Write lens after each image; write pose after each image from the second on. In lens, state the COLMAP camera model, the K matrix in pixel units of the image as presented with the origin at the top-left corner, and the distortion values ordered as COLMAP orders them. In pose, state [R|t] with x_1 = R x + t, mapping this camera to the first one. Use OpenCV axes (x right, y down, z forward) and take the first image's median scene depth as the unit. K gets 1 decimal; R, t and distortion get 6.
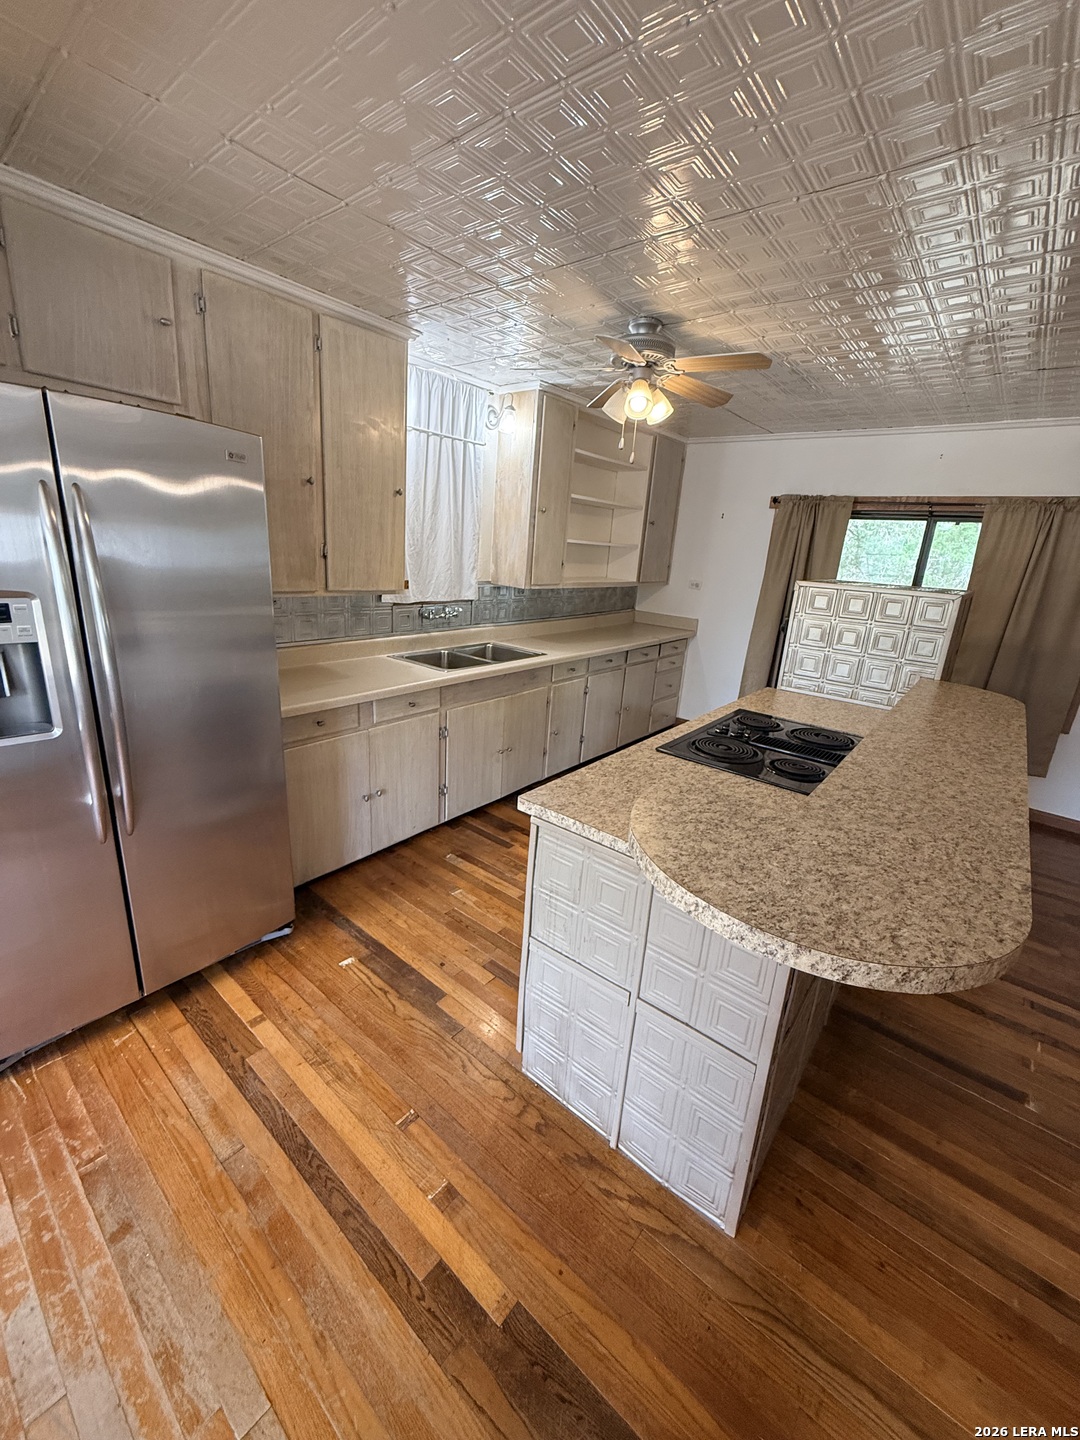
lens RADIAL K [[574.7, 0, 545.3], [0, 574.7, 714.1], [0, 0, 1]] dist [-0.002746, 0.000644]
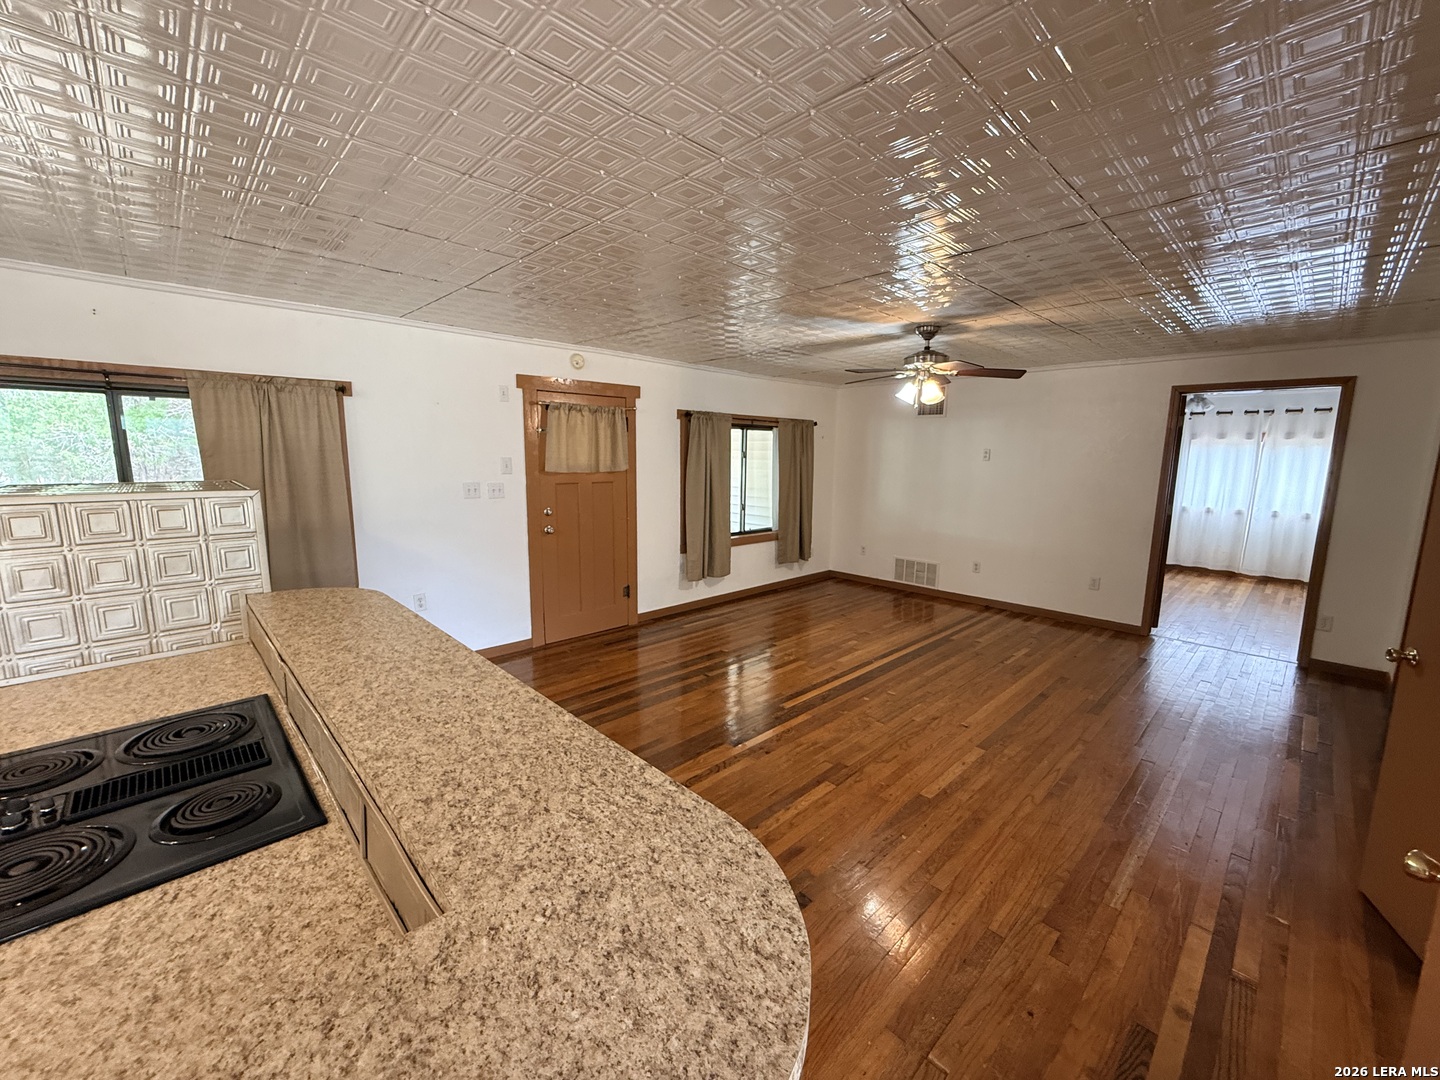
lens RADIAL K [[574.7, 0, 715.7], [0, 574.7, 541.9], [0, 0, 1]] dist [-0.002746, 0.000644]
pose [[0.124007, -0.213918, 0.968949, -0.017711], [0.278430, 0.944758, 0.172943, -0.098009], [-0.952417, 0.248338, 0.176718, 0.245833]]
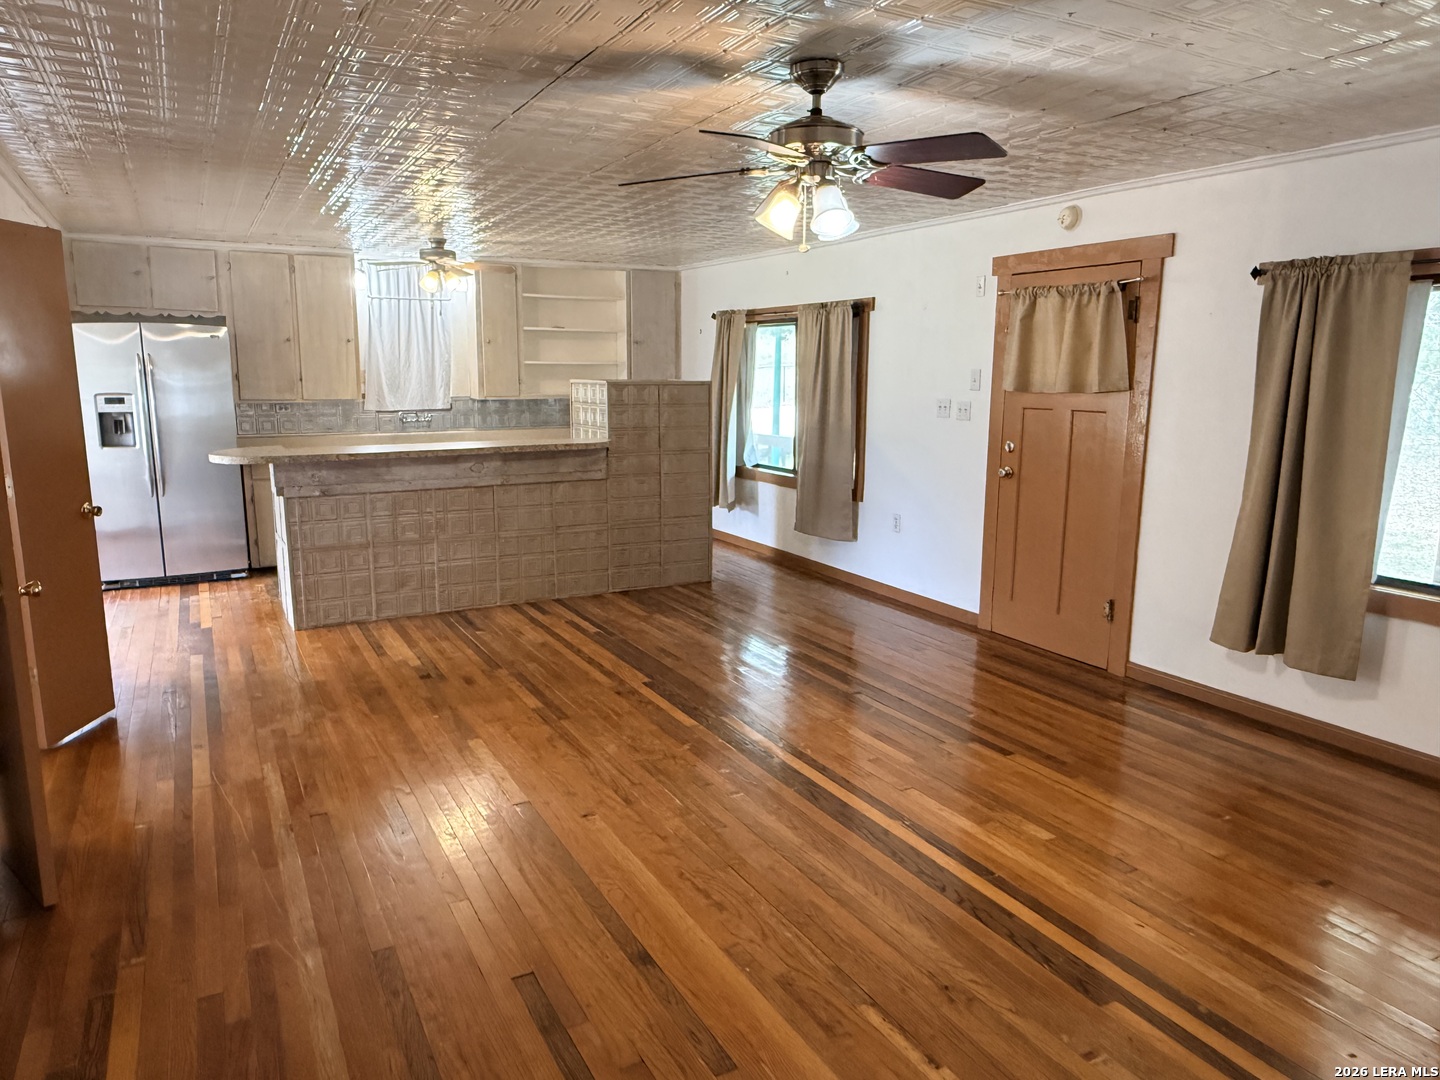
lens RADIAL K [[986.8, 0, 717.5], [0, 986.8, 541.0], [0, 0, 1]] dist [0.028610, -0.001812]
pose [[0.920893, 0.008820, -0.389715, 2.104972], [-0.056482, 0.992213, -0.111009, 0.510679], [0.385701, 0.124239, 0.914220, -1.301806]]
